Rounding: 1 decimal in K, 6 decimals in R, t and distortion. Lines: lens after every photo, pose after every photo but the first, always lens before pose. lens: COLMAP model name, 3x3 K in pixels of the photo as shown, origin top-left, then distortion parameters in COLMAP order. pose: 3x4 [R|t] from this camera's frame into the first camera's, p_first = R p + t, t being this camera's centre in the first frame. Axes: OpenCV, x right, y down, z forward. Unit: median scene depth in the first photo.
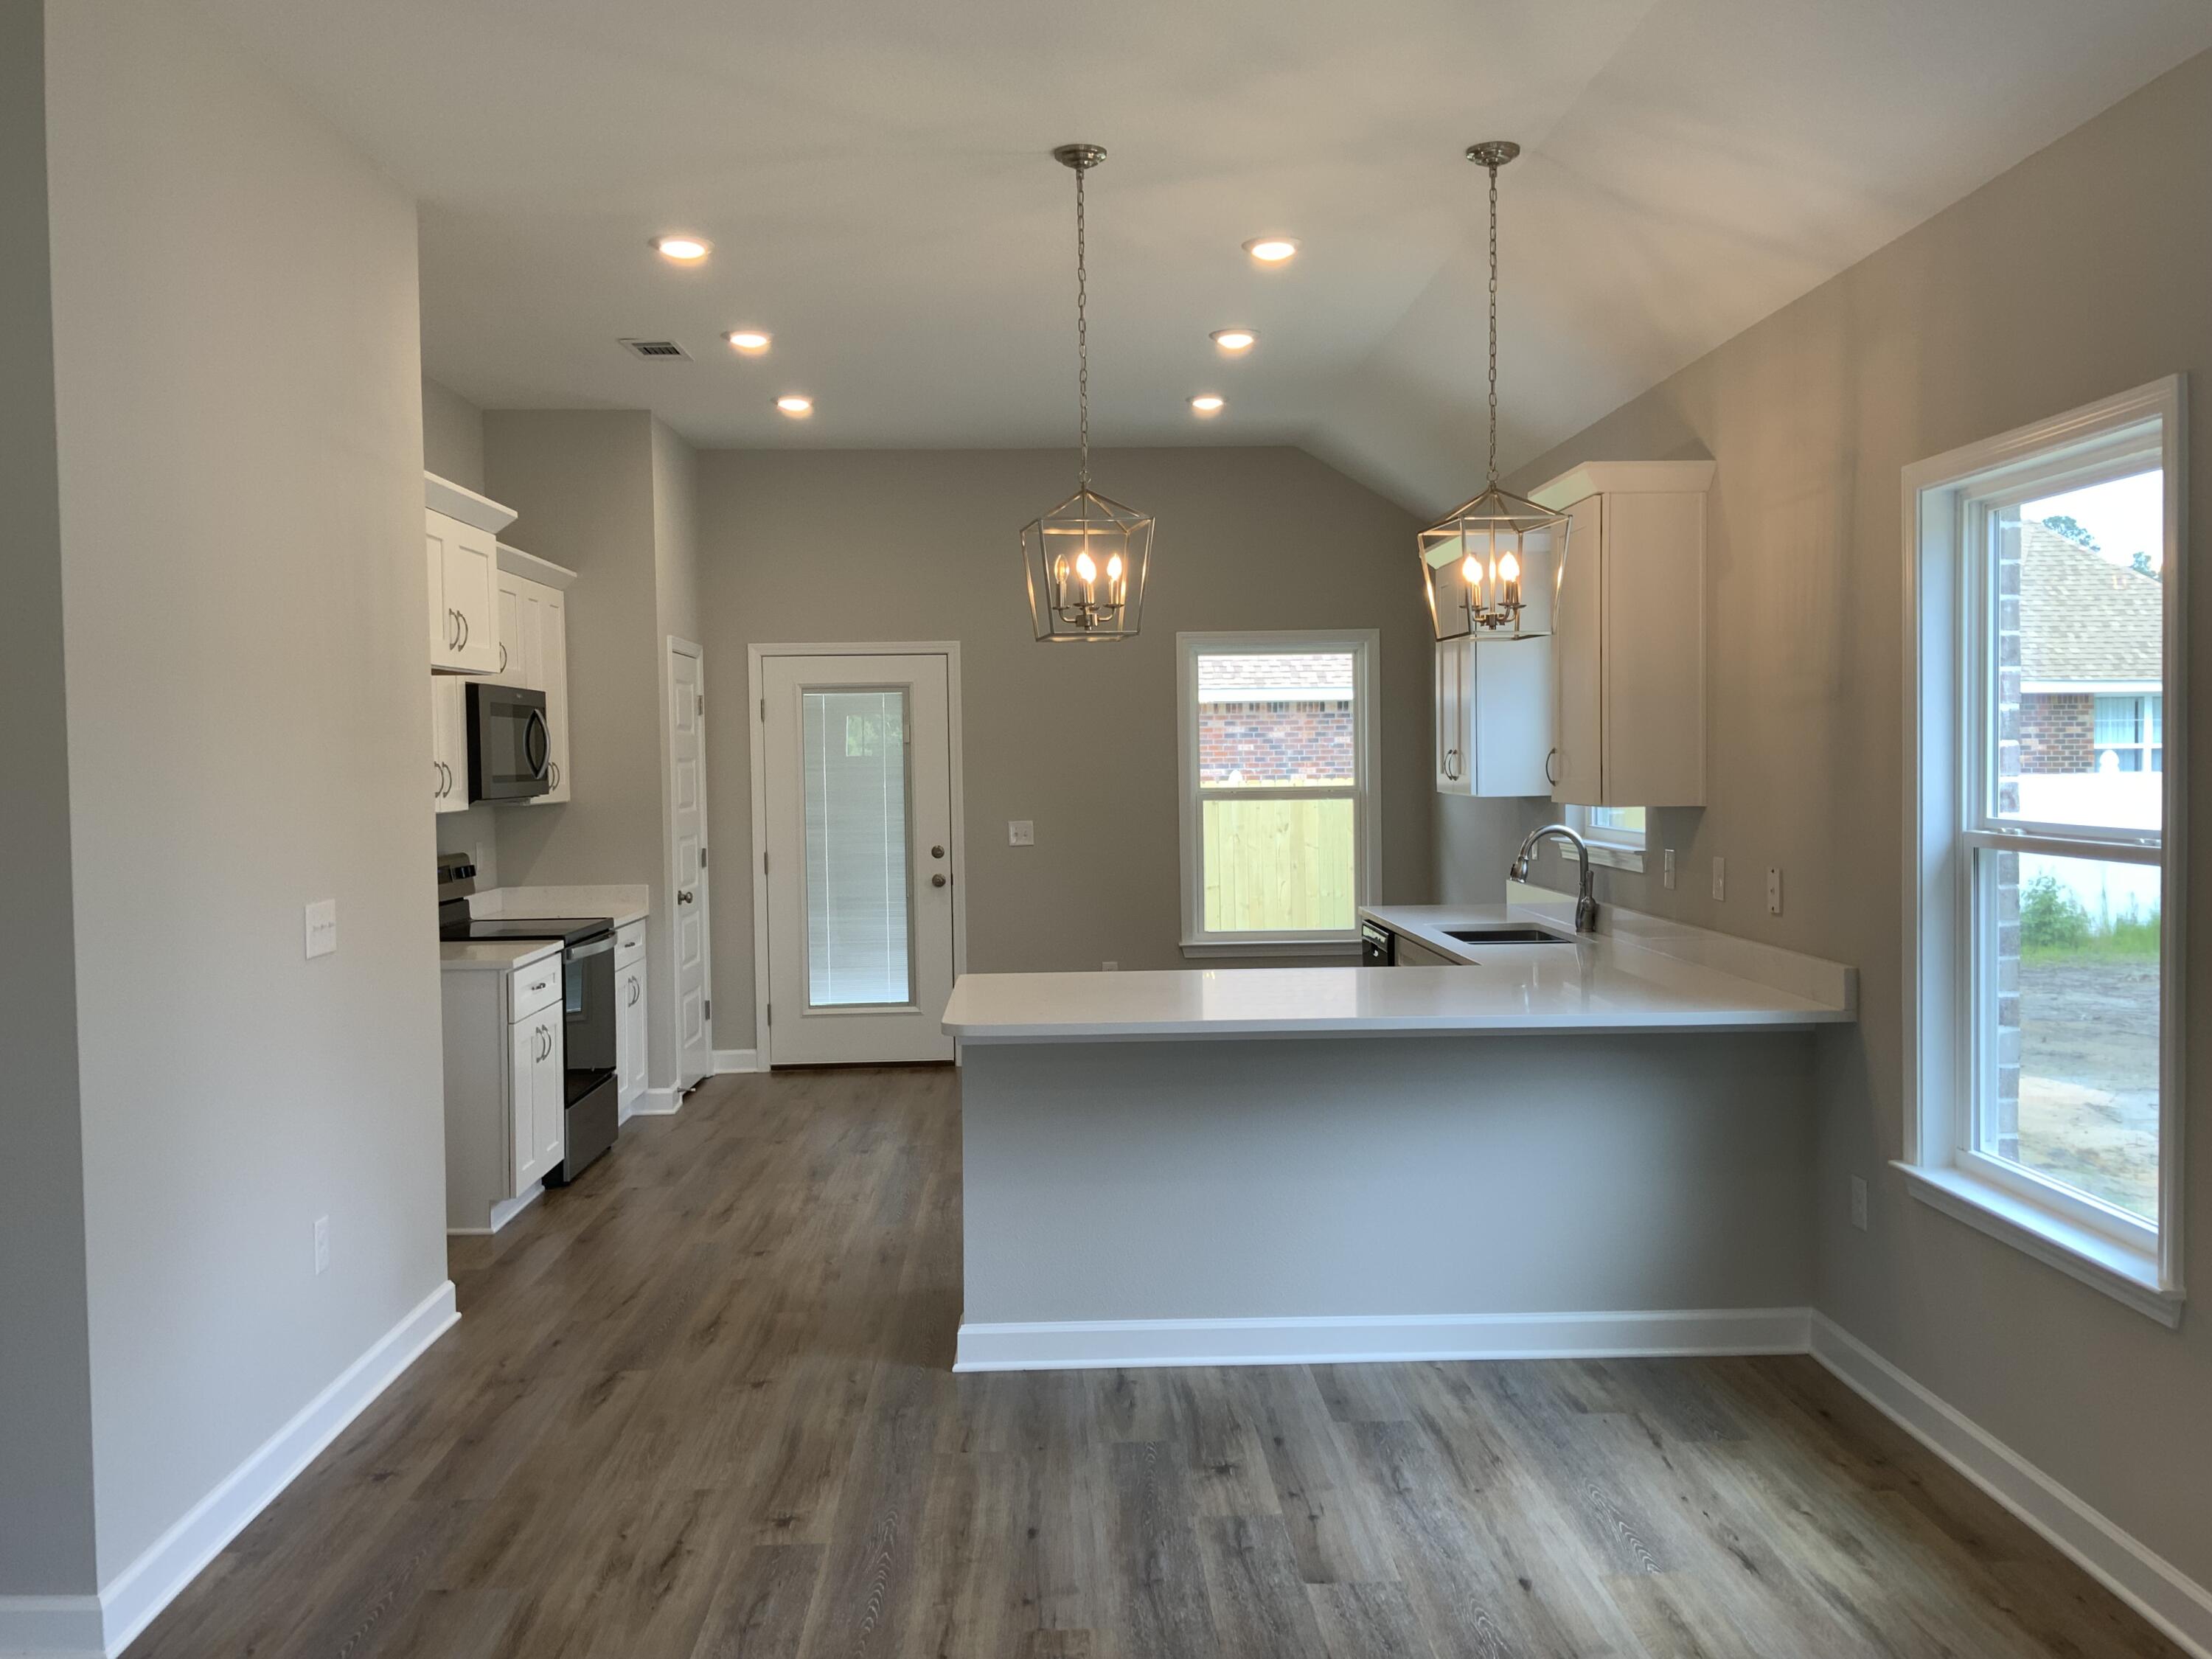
lens RADIAL K [[1841.3, 0, 1100.8], [0, 1841.3, 833.1], [0, 0, 1]] dist [-0.000845, -0.003811]
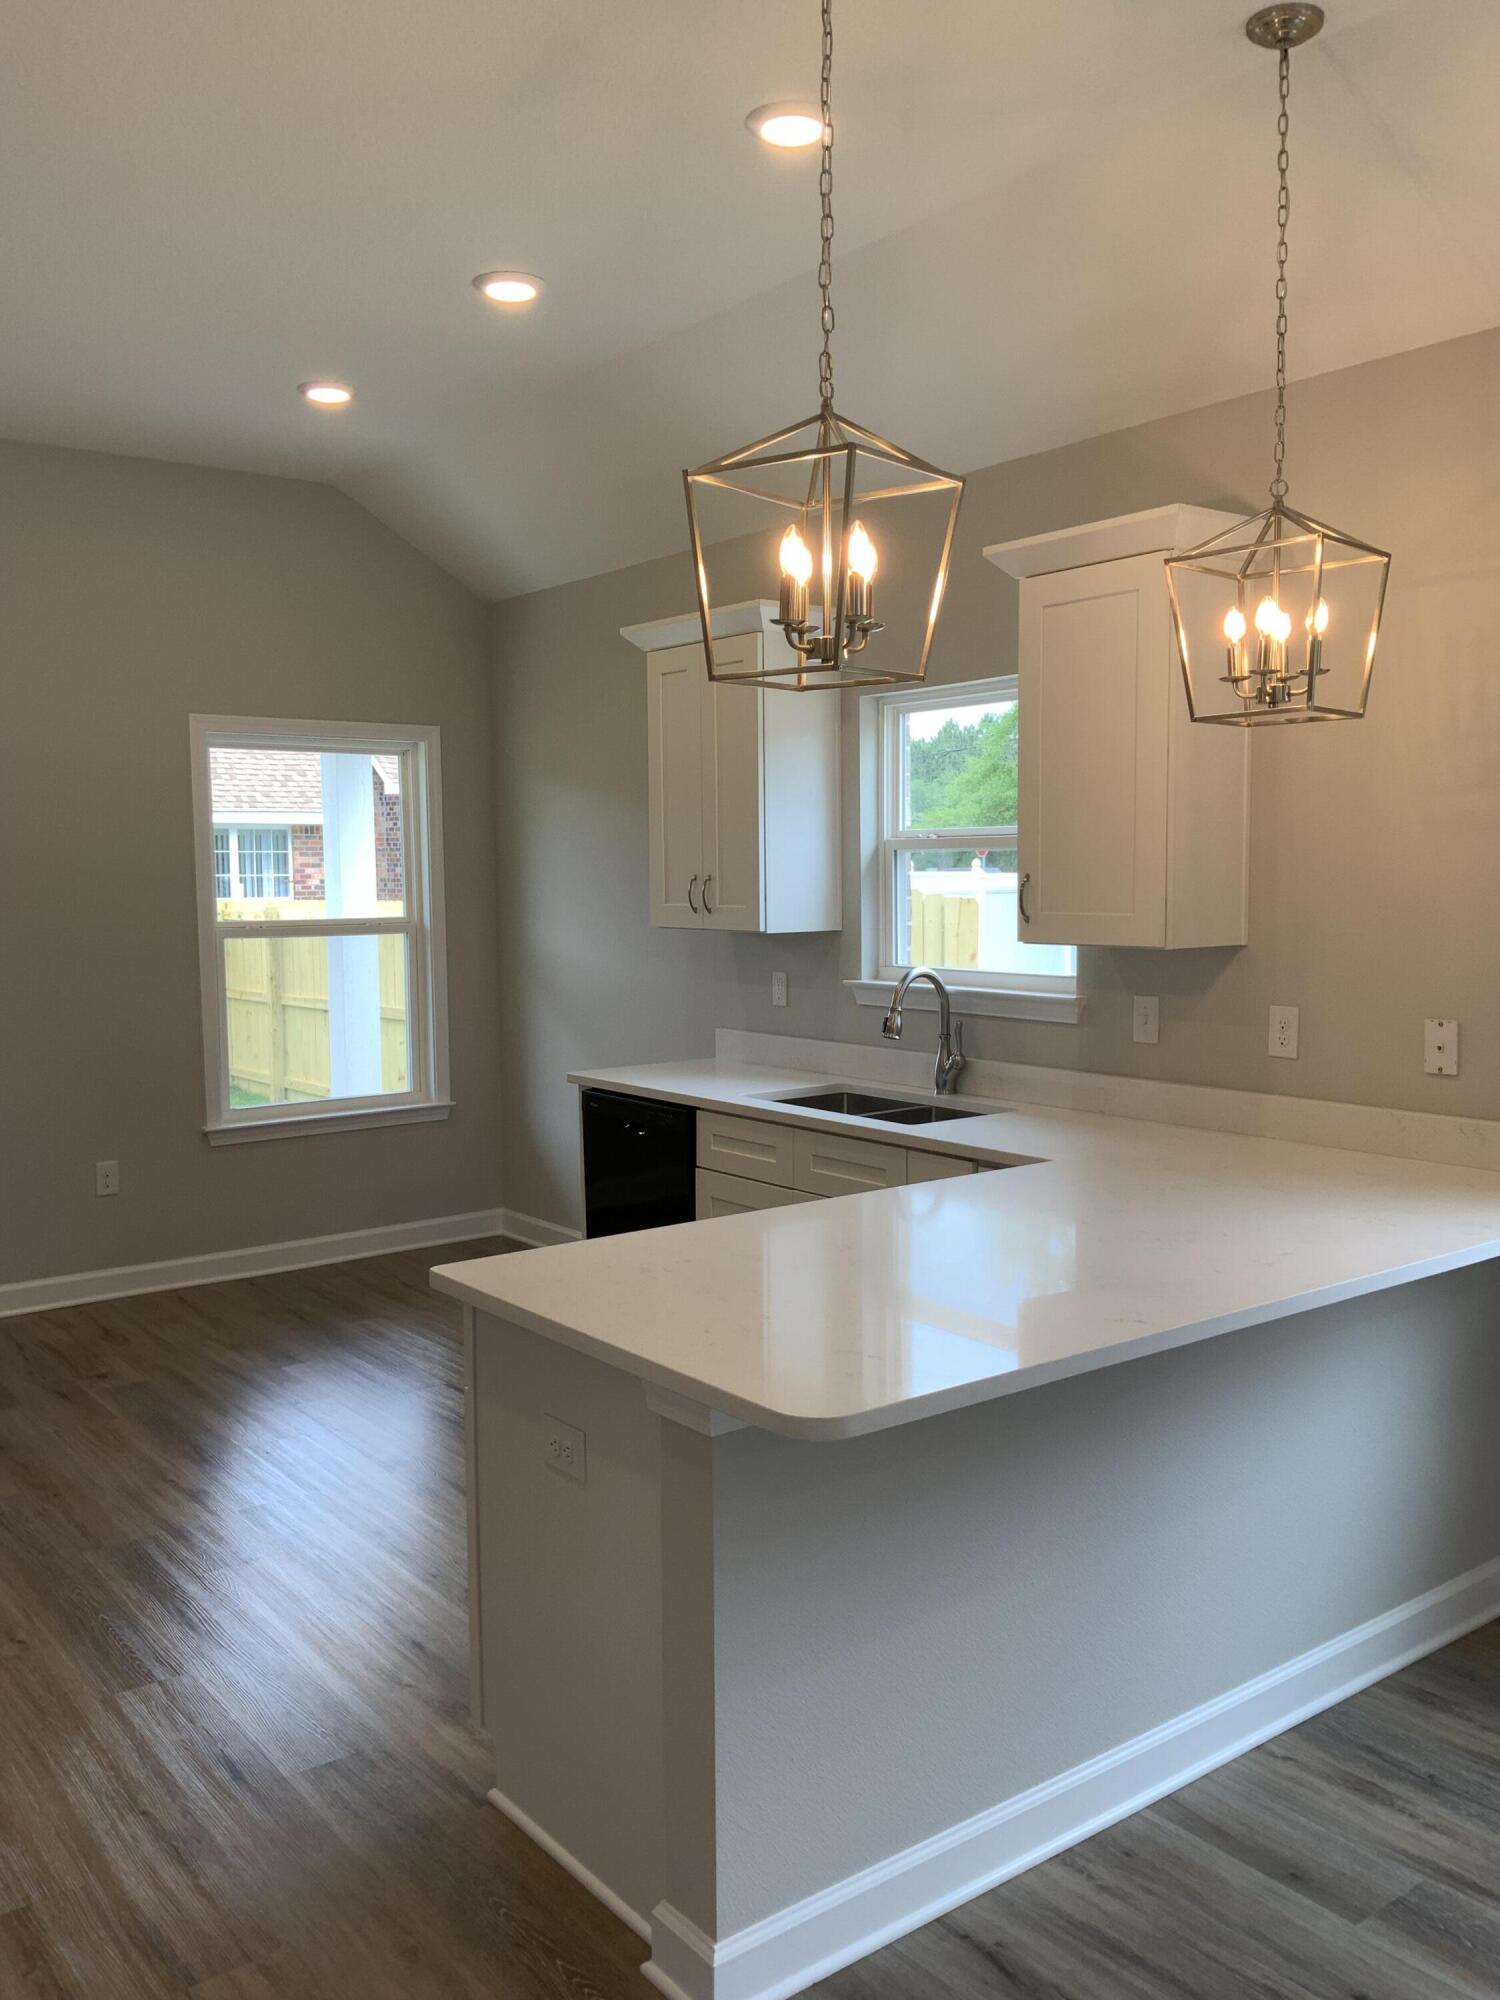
lens RADIAL K [[1664.8, 0, 752.7], [0, 1664.8, 996.1], [0, 0, 1]] dist [-0.000845, -0.003811]
pose [[0.809114, -0.038195, 0.586409, -0.299758], [0.021792, 0.999149, 0.035010, -0.023057], [-0.587247, -0.015548, 0.809258, 0.532283]]
